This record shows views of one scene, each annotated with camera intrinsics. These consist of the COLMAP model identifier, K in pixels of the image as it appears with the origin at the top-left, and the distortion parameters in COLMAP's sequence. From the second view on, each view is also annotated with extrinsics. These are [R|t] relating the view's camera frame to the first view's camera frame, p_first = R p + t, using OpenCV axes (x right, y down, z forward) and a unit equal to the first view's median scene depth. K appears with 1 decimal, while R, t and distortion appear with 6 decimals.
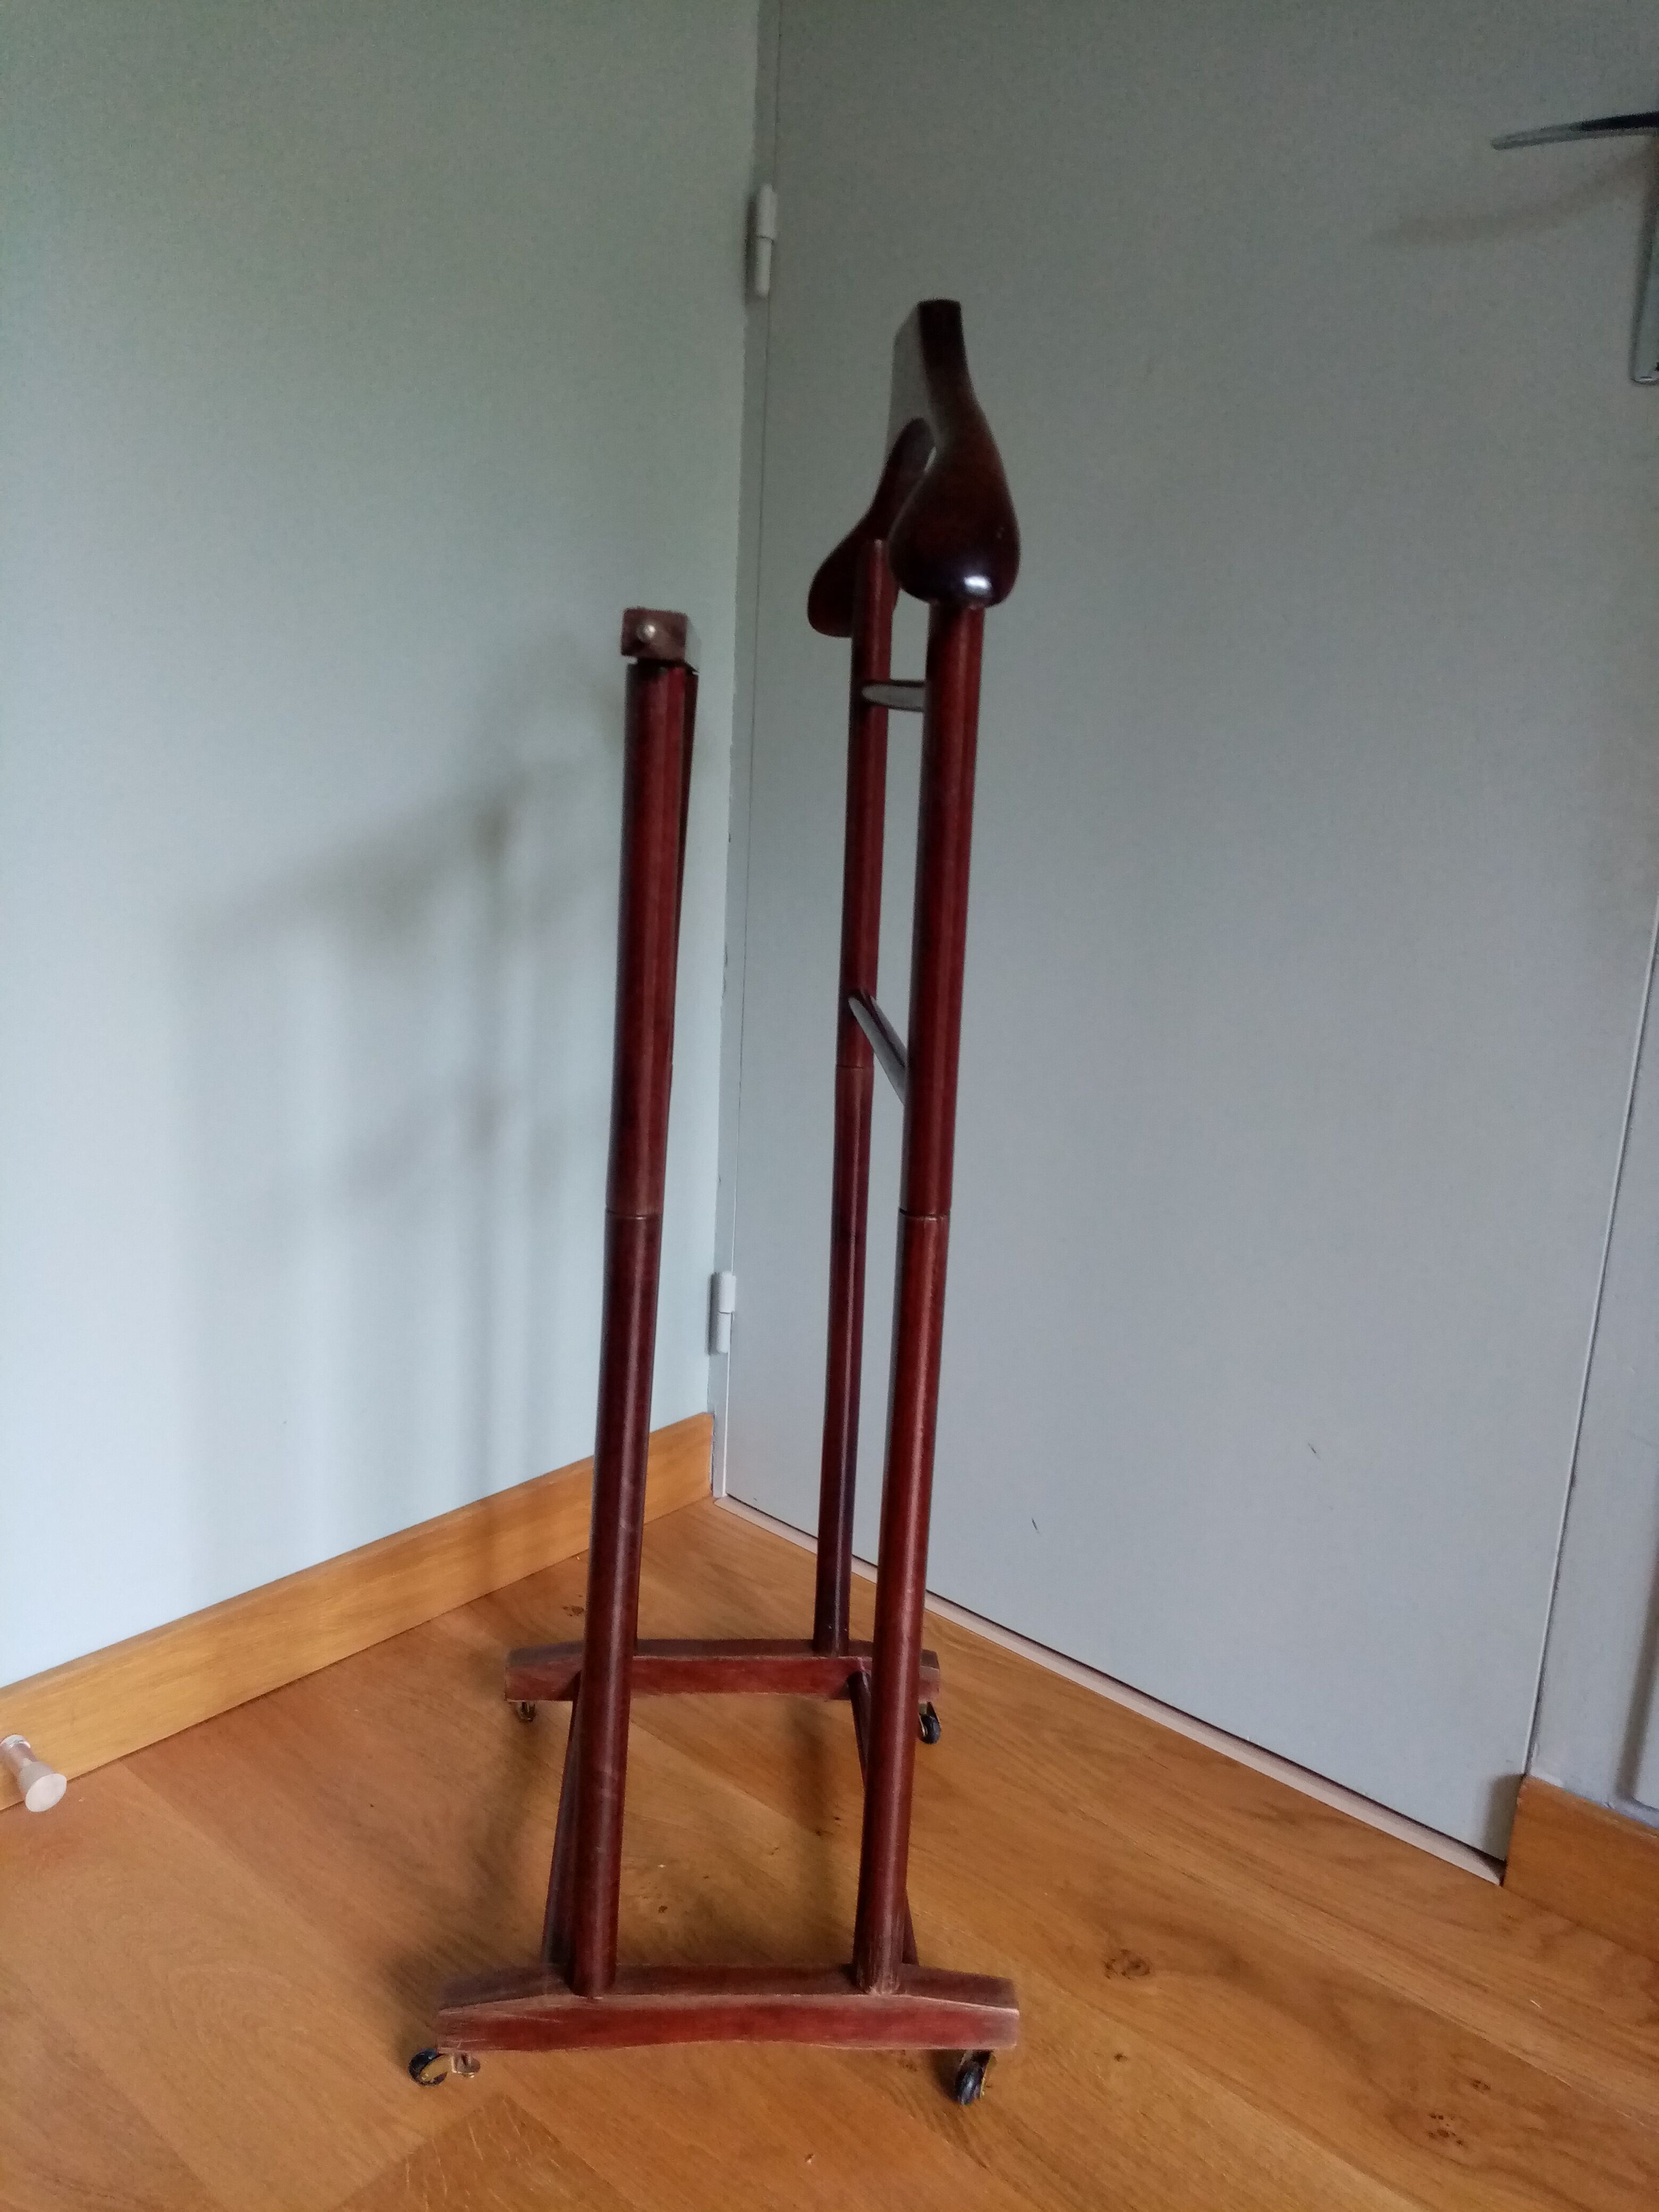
lens RADIAL K [[1802.8, 0, 830.5], [0, 1802.8, 1103.3], [0, 0, 1]] dist [0.006218, 0.015798]
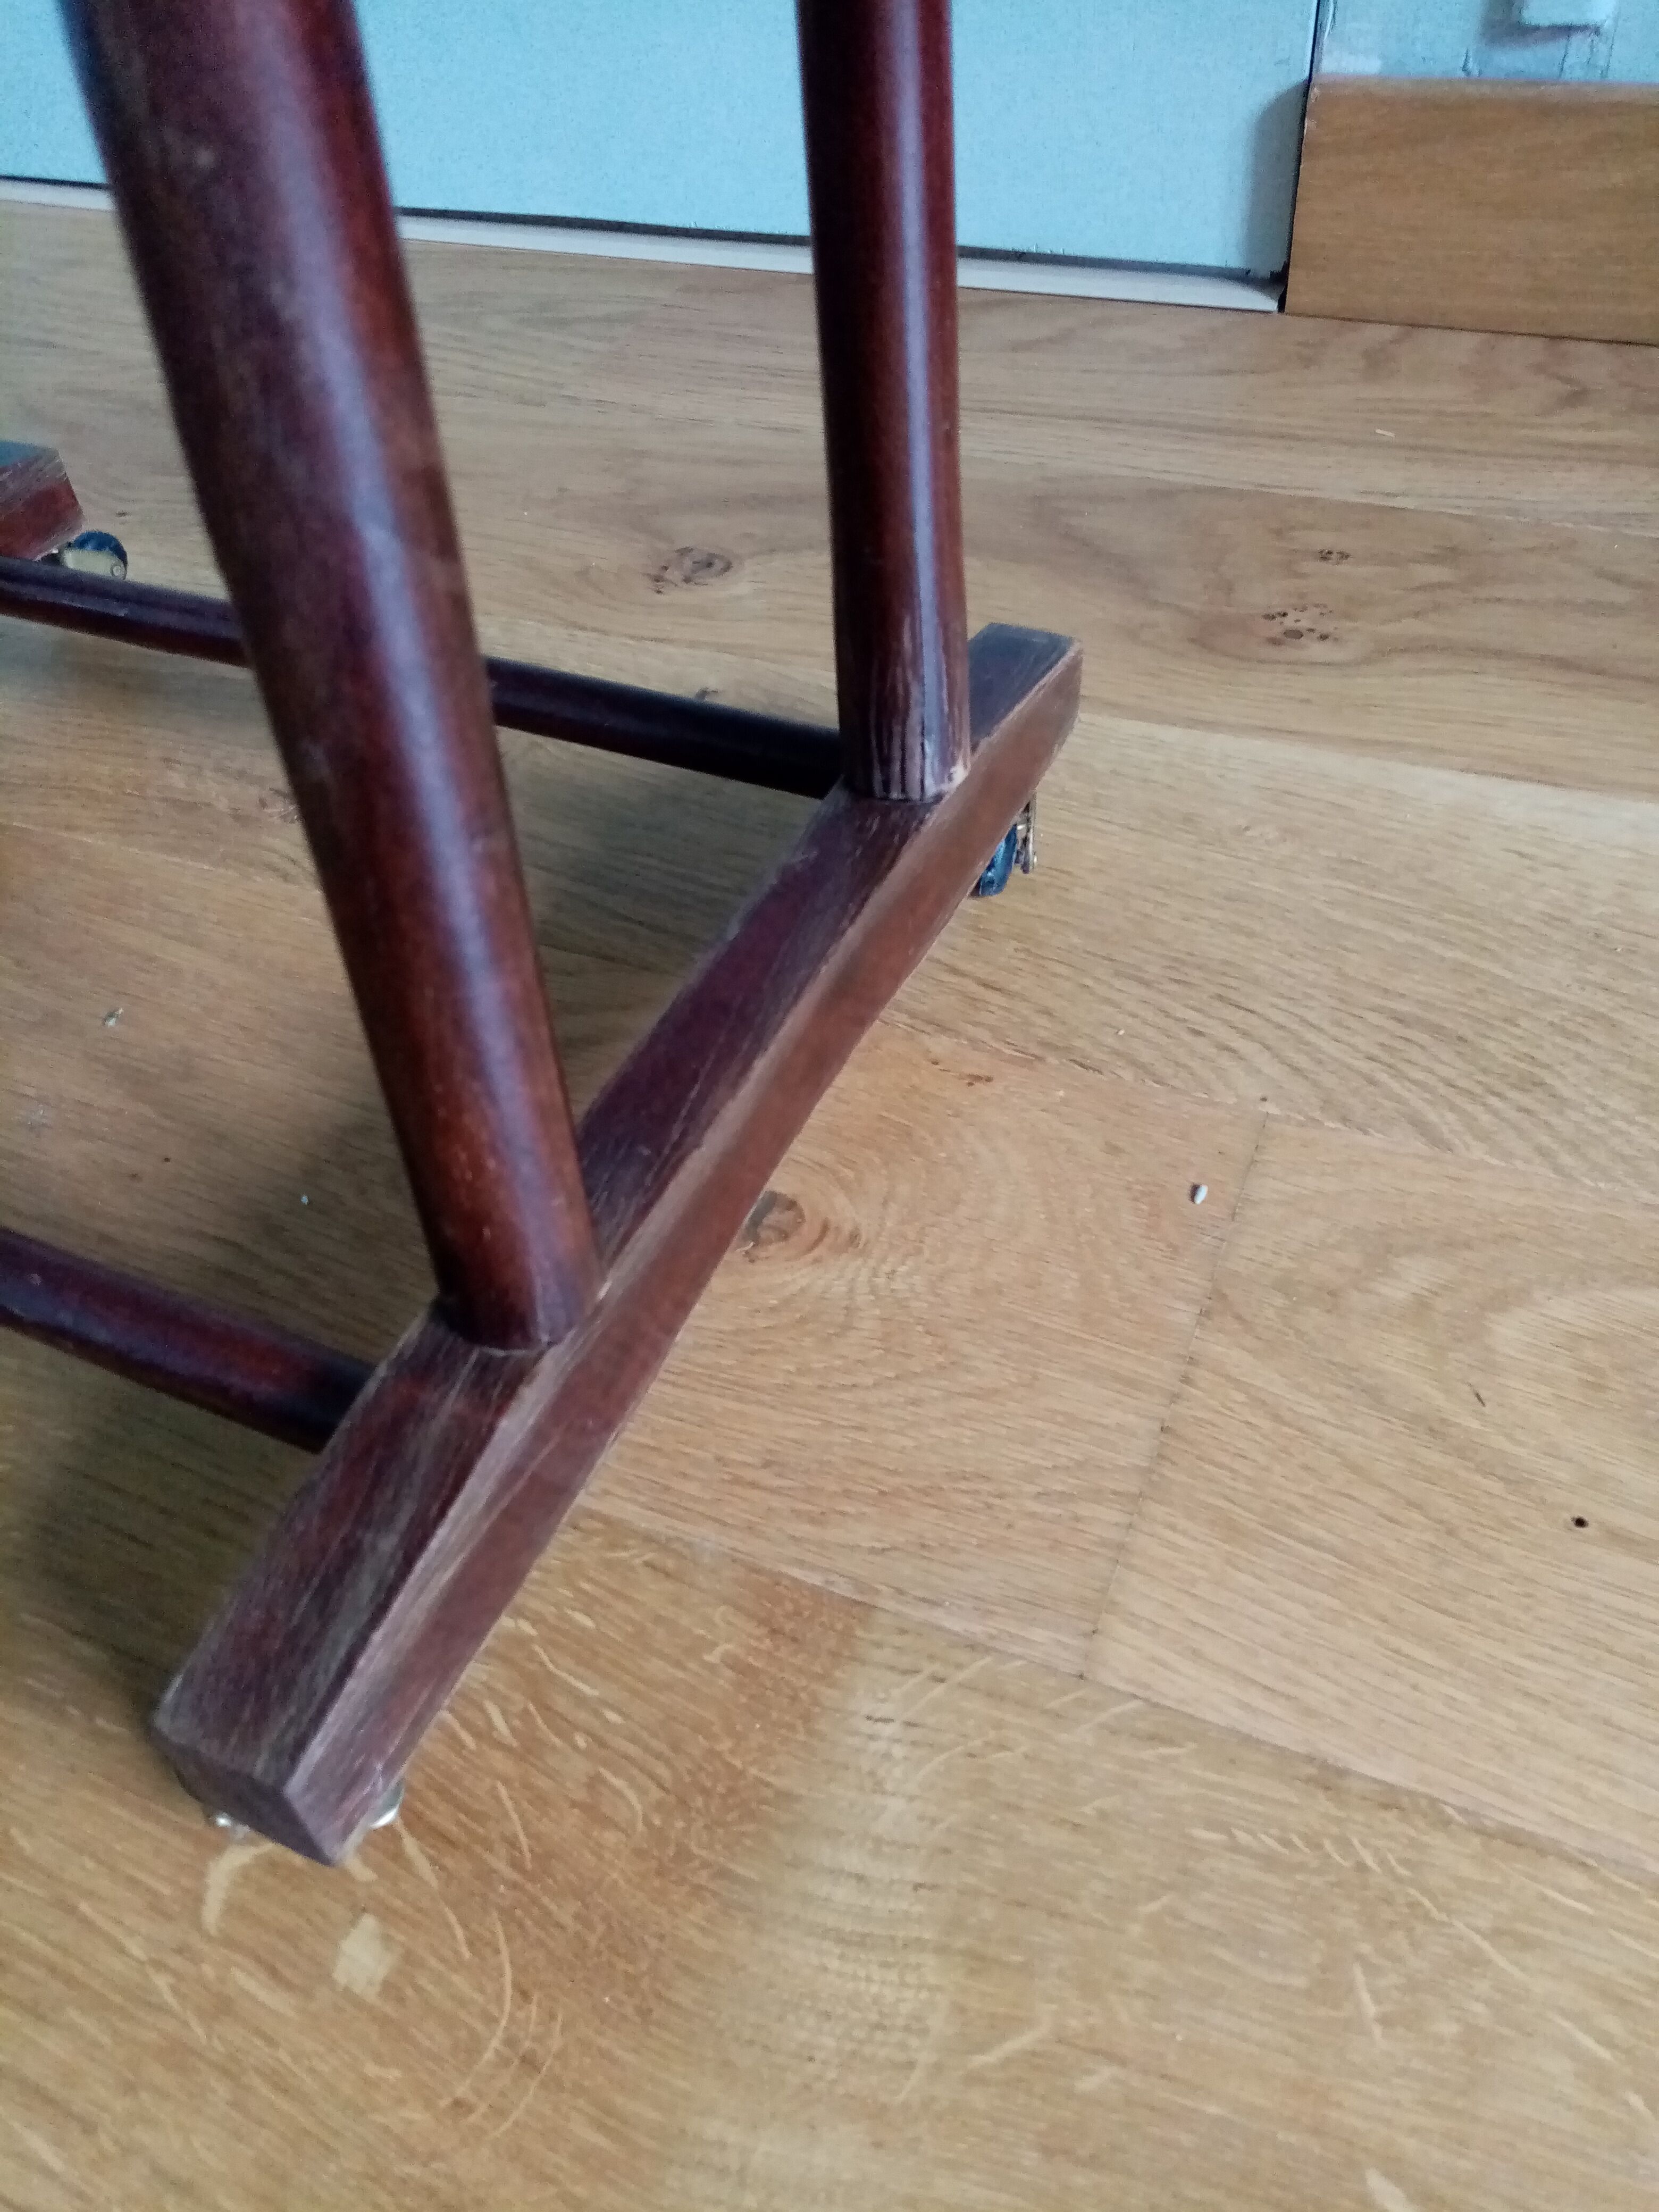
lens RADIAL K [[1802.8, 0, 849.0], [0, 1802.8, 1116.1], [0, 0, 1]] dist [0.006218, 0.015798]
pose [[0.939582, -0.308809, 0.147724, 0.078086], [0.191328, 0.831569, 0.521428, 0.336988], [-0.283864, -0.461661, 0.840411, 0.456895]]
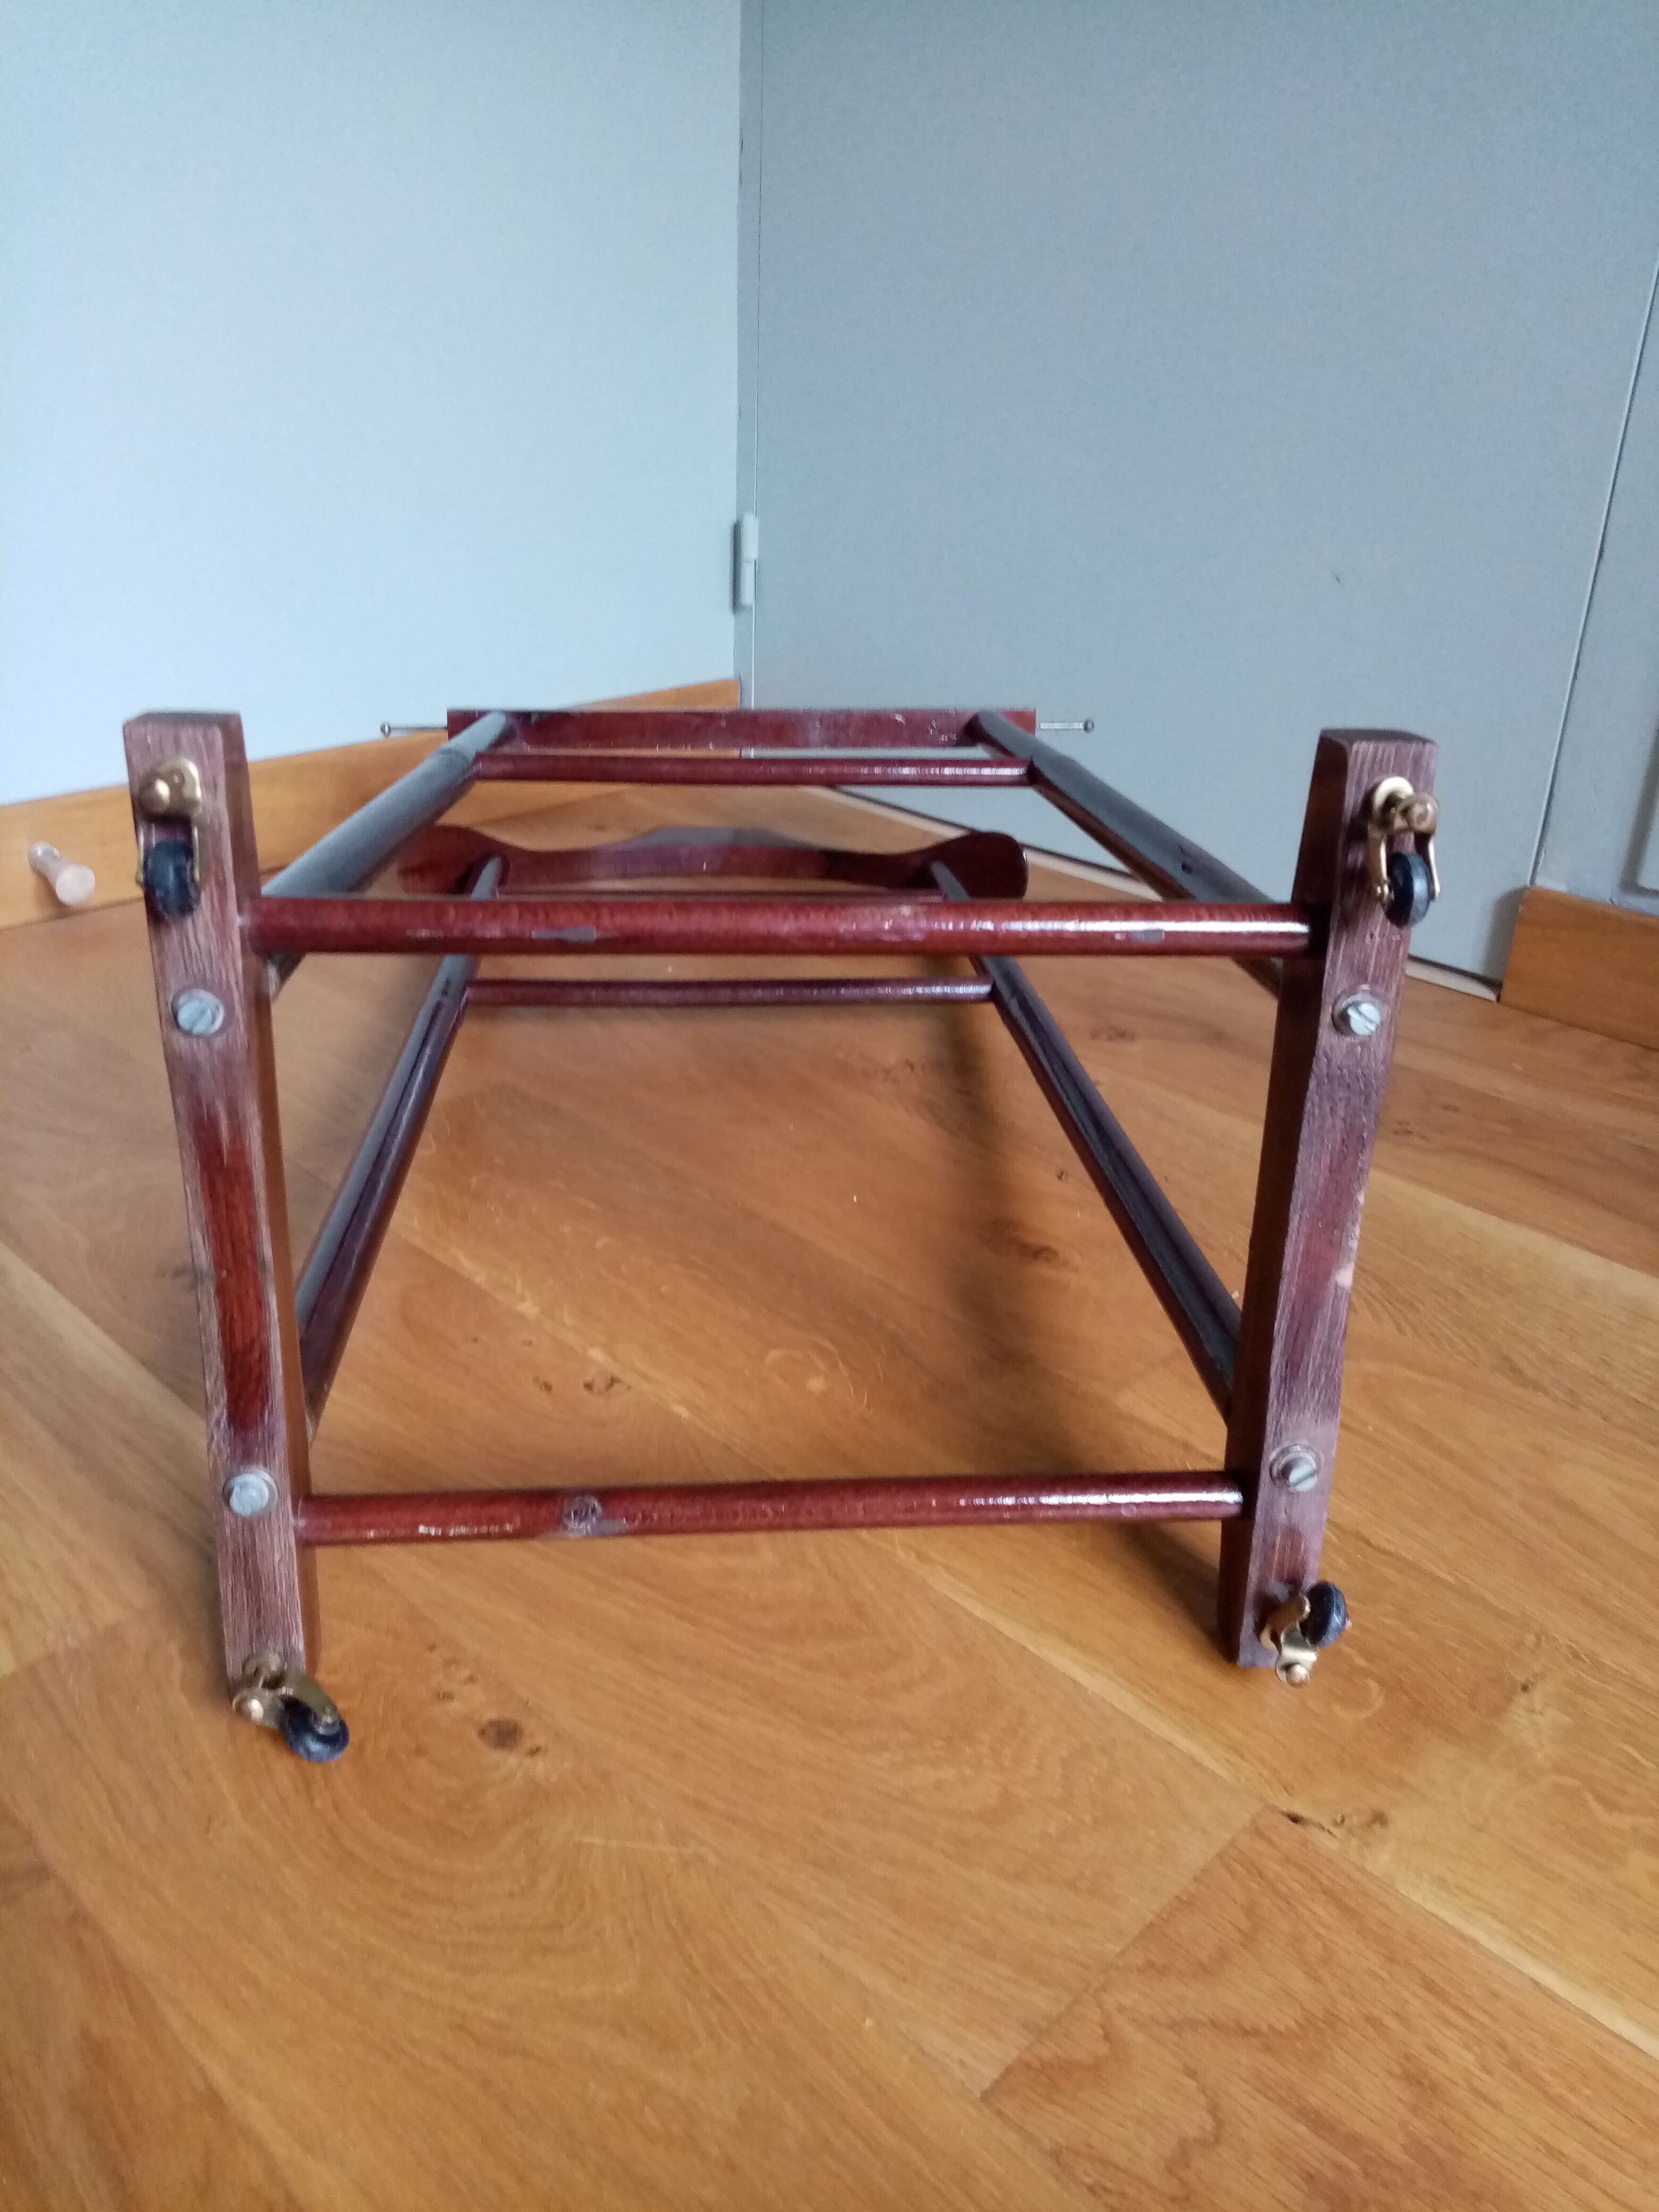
lens RADIAL K [[1802.8, 0, 812.4], [0, 1802.8, 1116.5], [0, 0, 1]] dist [0.006218, 0.015798]
pose [[0.998111, 0.010081, -0.060596, 0.055145], [0.001845, 0.981077, 0.193611, 0.318678], [0.061401, -0.193358, 0.979205, -0.020107]]
